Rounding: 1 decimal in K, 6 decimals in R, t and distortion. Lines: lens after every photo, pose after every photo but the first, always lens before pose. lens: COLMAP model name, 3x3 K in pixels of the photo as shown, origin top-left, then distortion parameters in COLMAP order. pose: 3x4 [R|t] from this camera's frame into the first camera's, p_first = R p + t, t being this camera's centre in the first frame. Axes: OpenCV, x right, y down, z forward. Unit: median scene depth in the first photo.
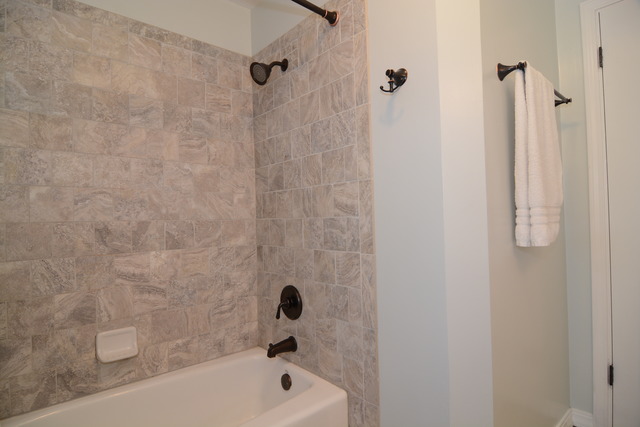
lens RADIAL K [[345.3, 0, 316.9], [0, 345.3, 214.5], [0, 0, 1]] dist [-0.001722, -0.013657]
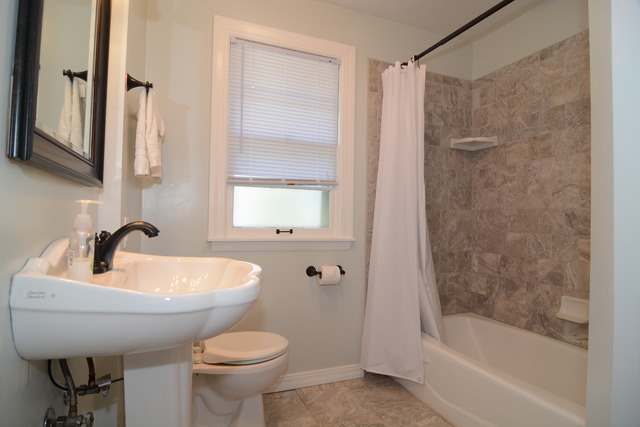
lens RADIAL K [[345.3, 0, 316.9], [0, 345.3, 214.5], [0, 0, 1]] dist [-0.001722, -0.013657]
pose [[-0.327771, 0.005415, -0.944742, 0.895878], [0.004544, 0.999981, 0.004155, 0.035656], [0.944746, -0.002931, -0.327789, 0.568632]]
